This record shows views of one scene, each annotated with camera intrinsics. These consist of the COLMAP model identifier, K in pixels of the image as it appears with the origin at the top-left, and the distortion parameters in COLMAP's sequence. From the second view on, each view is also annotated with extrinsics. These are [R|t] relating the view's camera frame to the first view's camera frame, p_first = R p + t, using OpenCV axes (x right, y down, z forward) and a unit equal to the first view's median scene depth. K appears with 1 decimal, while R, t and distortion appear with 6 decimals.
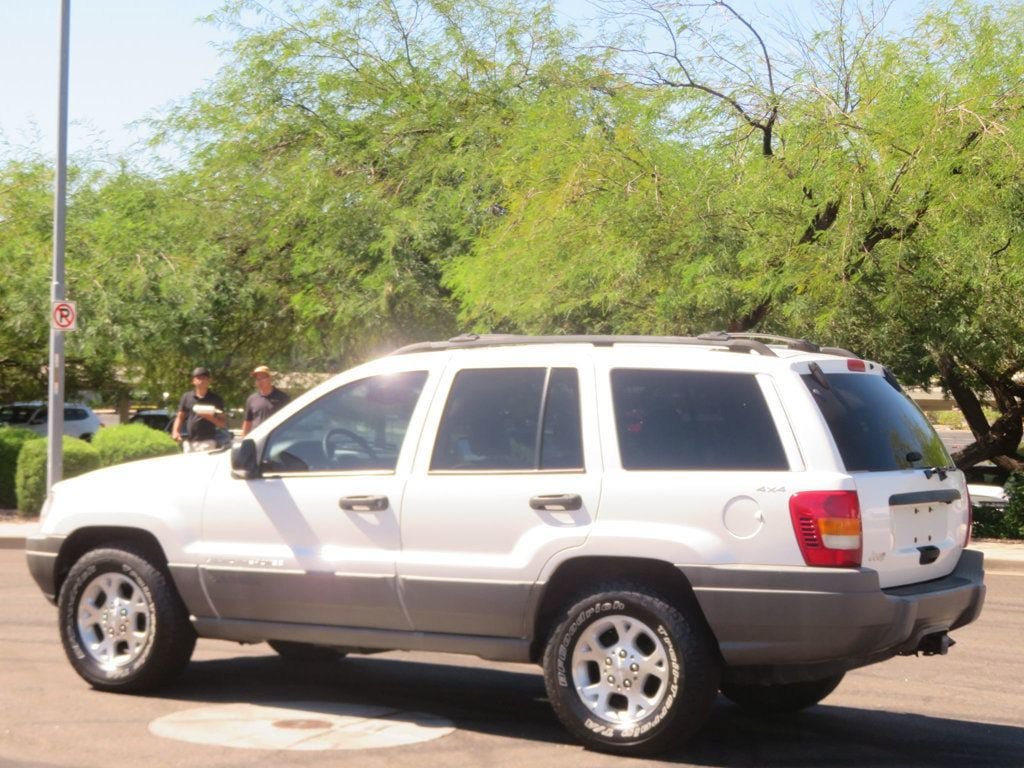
lens RADIAL K [[2266.4, 0, 512.0], [0, 2266.4, 384.0], [0, 0, 1]] dist [-0.092244, -0.071621]
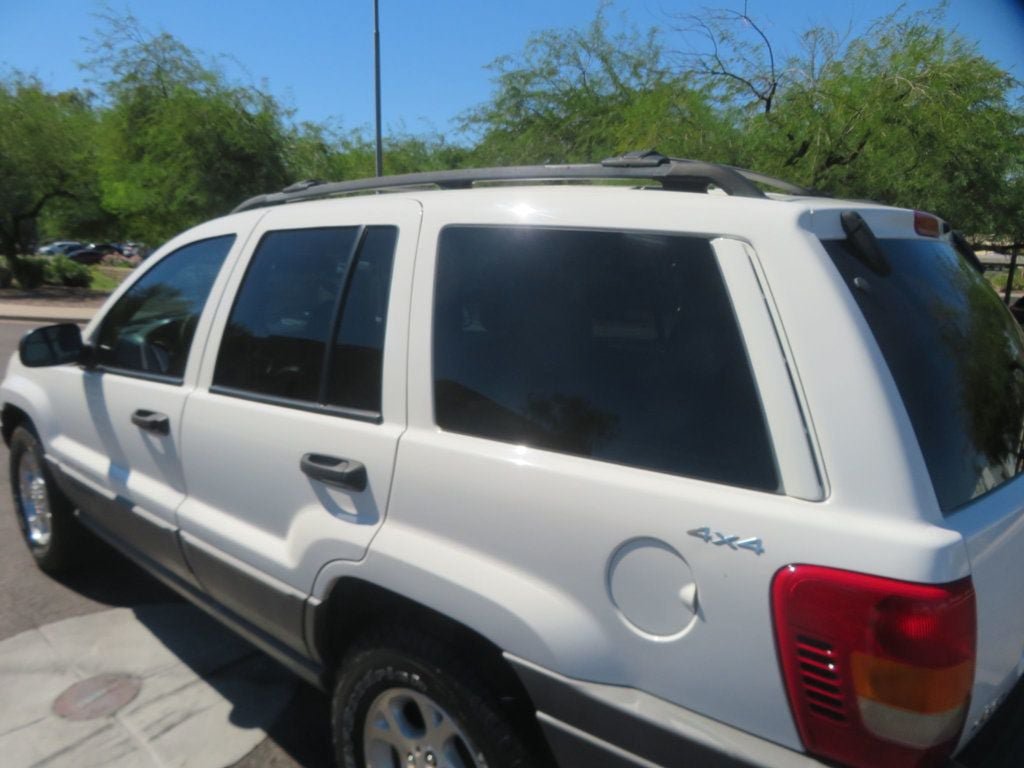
lens RADIAL K [[711.9, 0, 521.8], [0, 711.9, 382.1], [0, 0, 1]] dist [-0.036345, -0.001802]
pose [[0.978077, 0.045846, -0.203134, 0.049866], [-0.006837, 0.982008, 0.188713, -0.001338], [0.208131, -0.183187, 0.960793, 0.423238]]
